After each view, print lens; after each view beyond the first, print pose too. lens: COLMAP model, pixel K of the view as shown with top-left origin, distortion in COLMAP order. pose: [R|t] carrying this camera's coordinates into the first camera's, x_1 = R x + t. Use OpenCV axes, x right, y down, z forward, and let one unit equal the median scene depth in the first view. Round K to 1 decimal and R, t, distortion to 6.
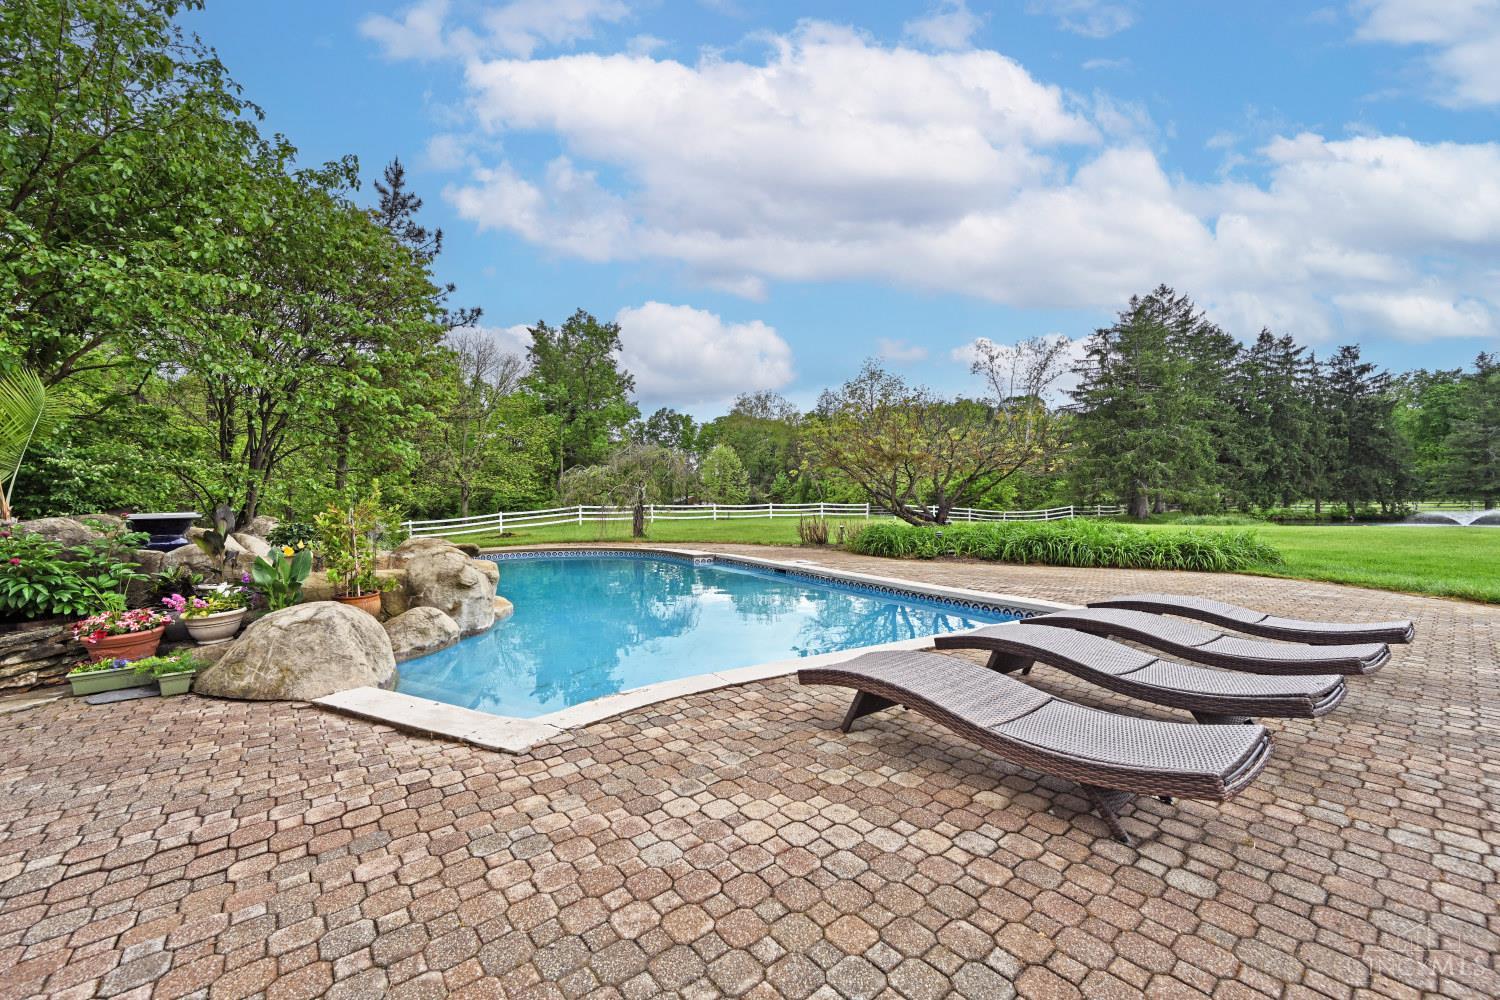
lens RADIAL K [[595.9, 0, 752.1], [0, 595.9, 498.4], [0, 0, 1]] dist [0.001386, -0.000089]
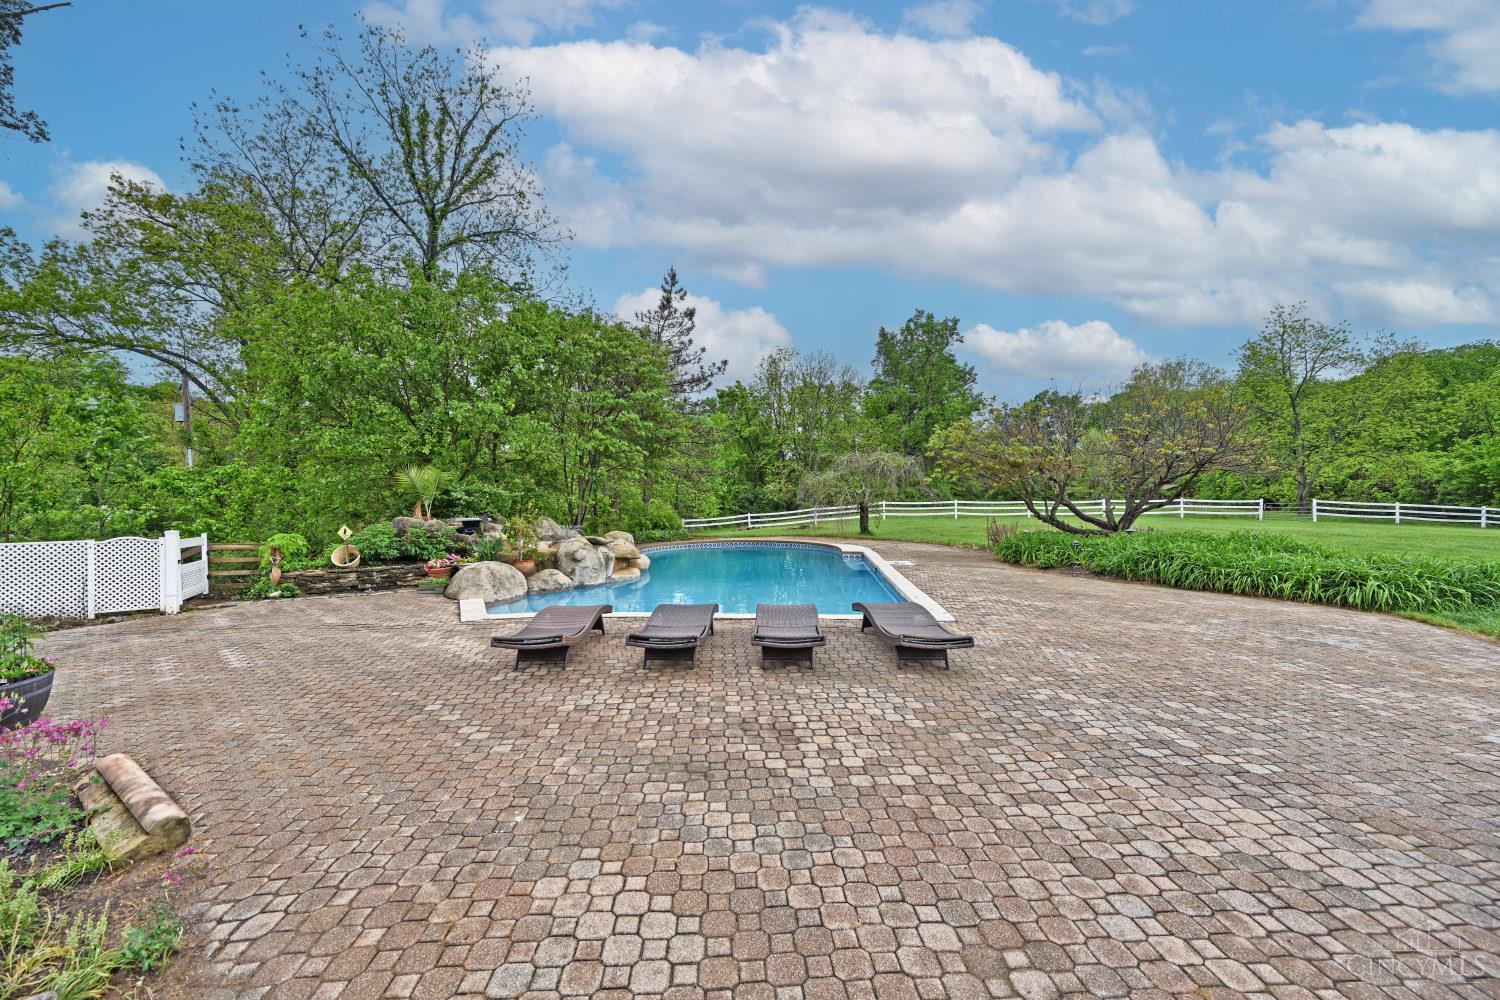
lens RADIAL K [[597.7, 0, 748.0], [0, 597.7, 502.4], [0, 0, 1]] dist [-0.002160, -0.000348]
pose [[0.801680, 0.006354, -0.597720, 0.104933], [0.006927, 0.999778, 0.019920, -0.006366], [0.597714, -0.020110, 0.801457, -0.015215]]
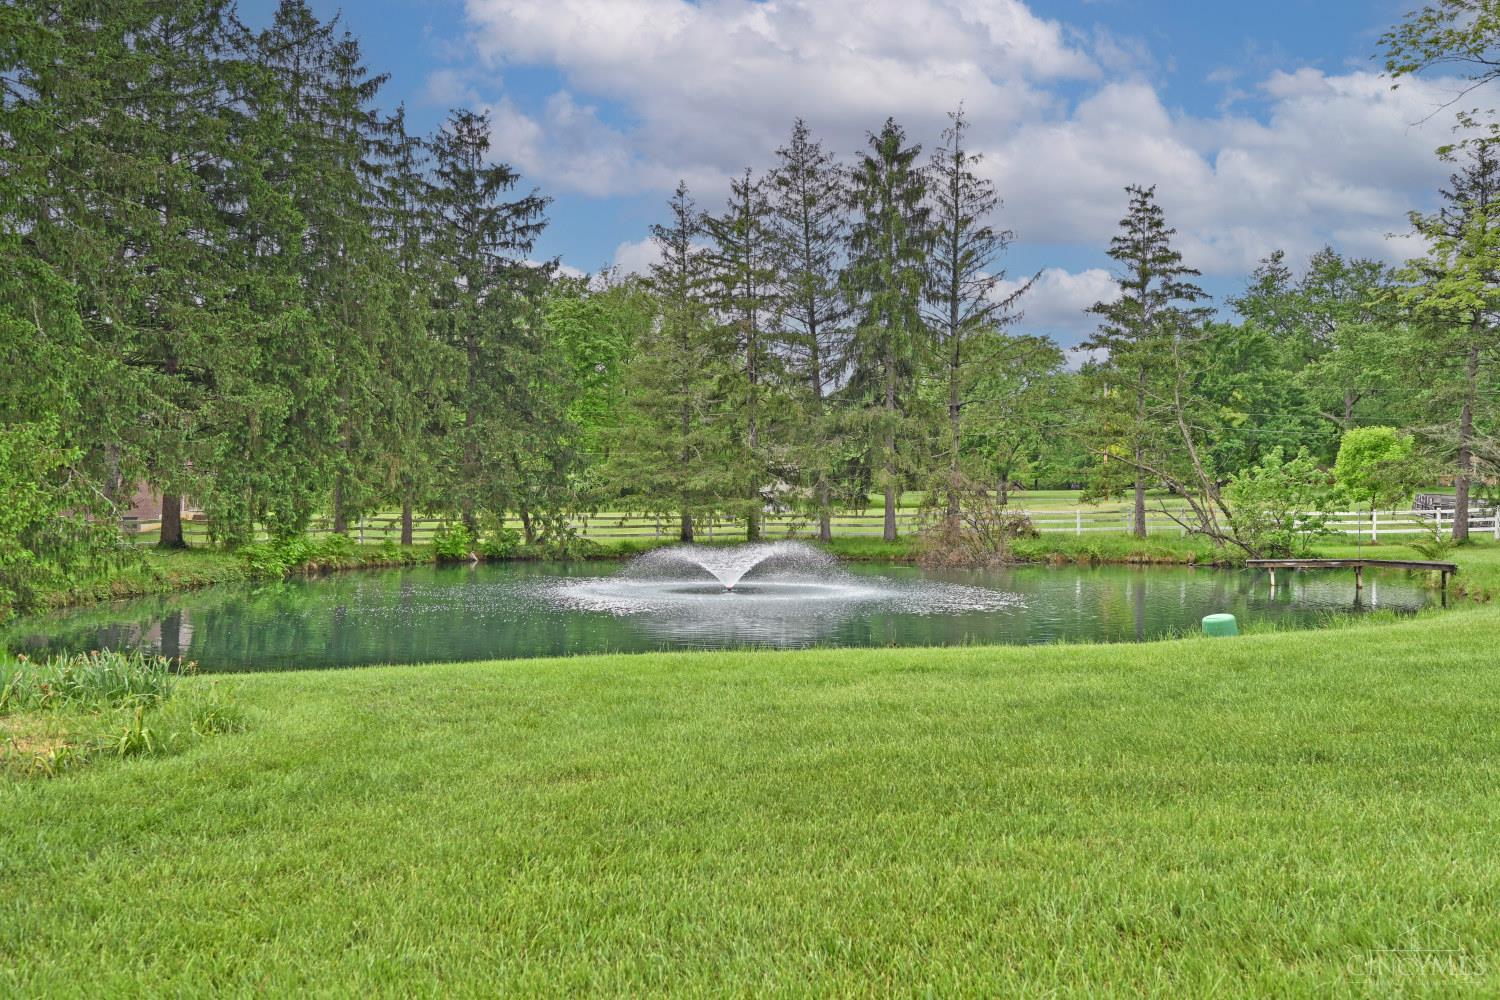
lens RADIAL K [[1284.5, 0, 750.0], [0, 1284.5, 500.0], [0, 0, 1]] dist [-0.002083, 0.000967]
pose [[0.512772, 0.008752, 0.858480, 0.393234], [-0.006878, 0.999958, -0.006087, 0.000445], [-0.858497, -0.002783, 0.512810, 0.430846]]
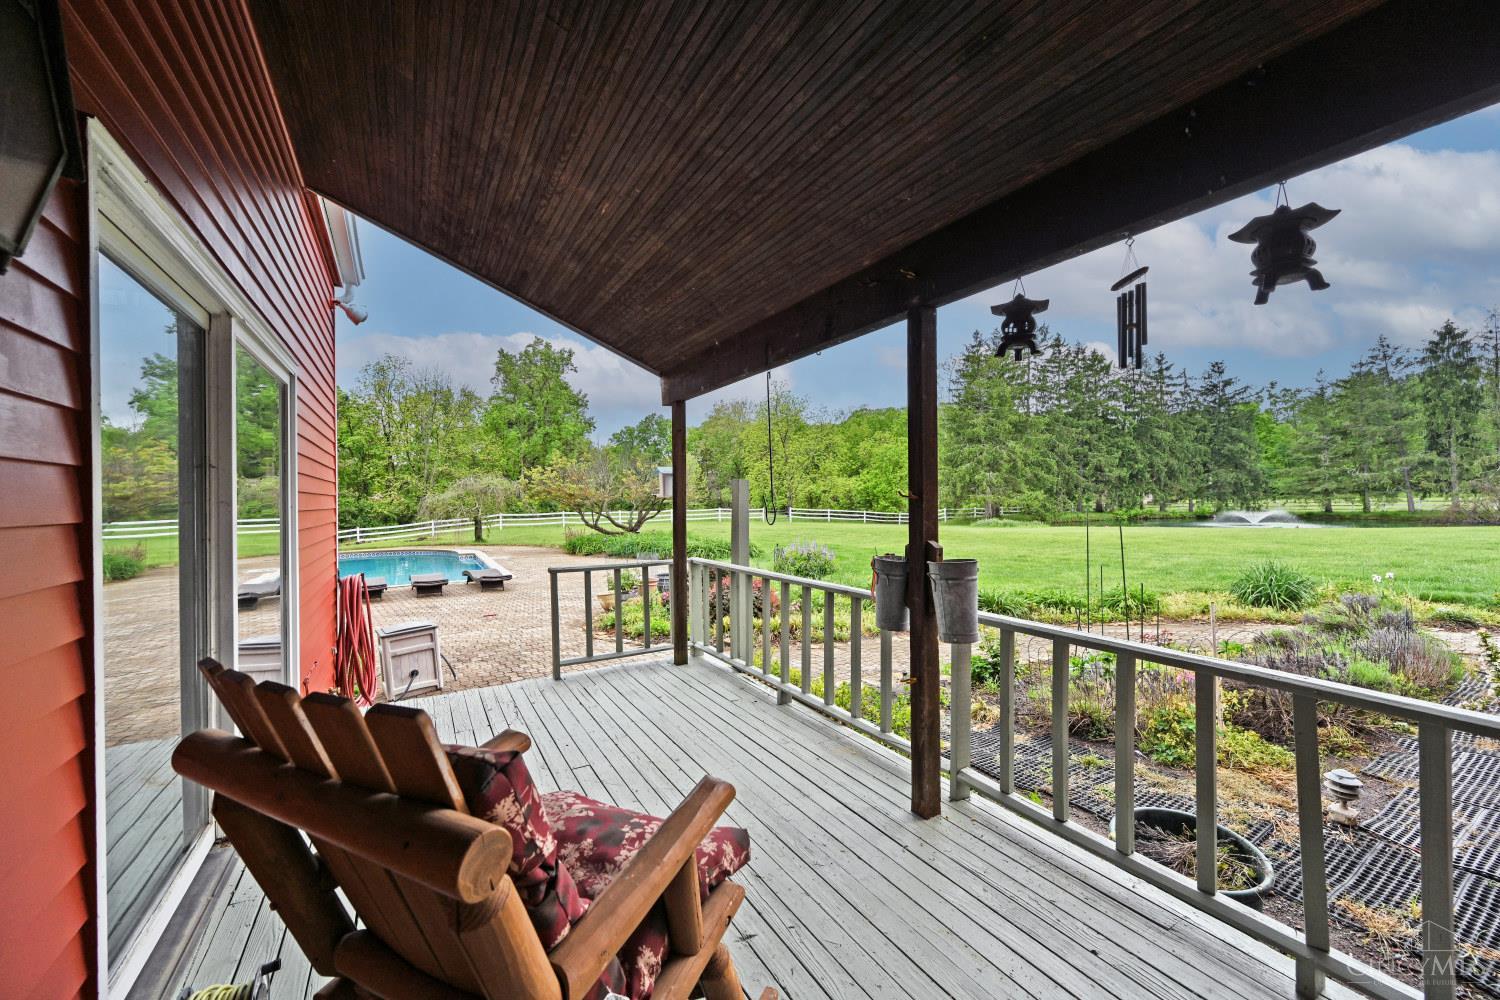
lens RADIAL K [[595.9, 0, 752.1], [0, 595.9, 498.4], [0, 0, 1]] dist [0.001386, -0.000089]
pose [[0.999471, -0.008281, -0.031438, 0.175049], [0.008416, 0.999956, 0.004184, -0.013342], [0.031402, -0.004447, 0.999497, -0.143426]]
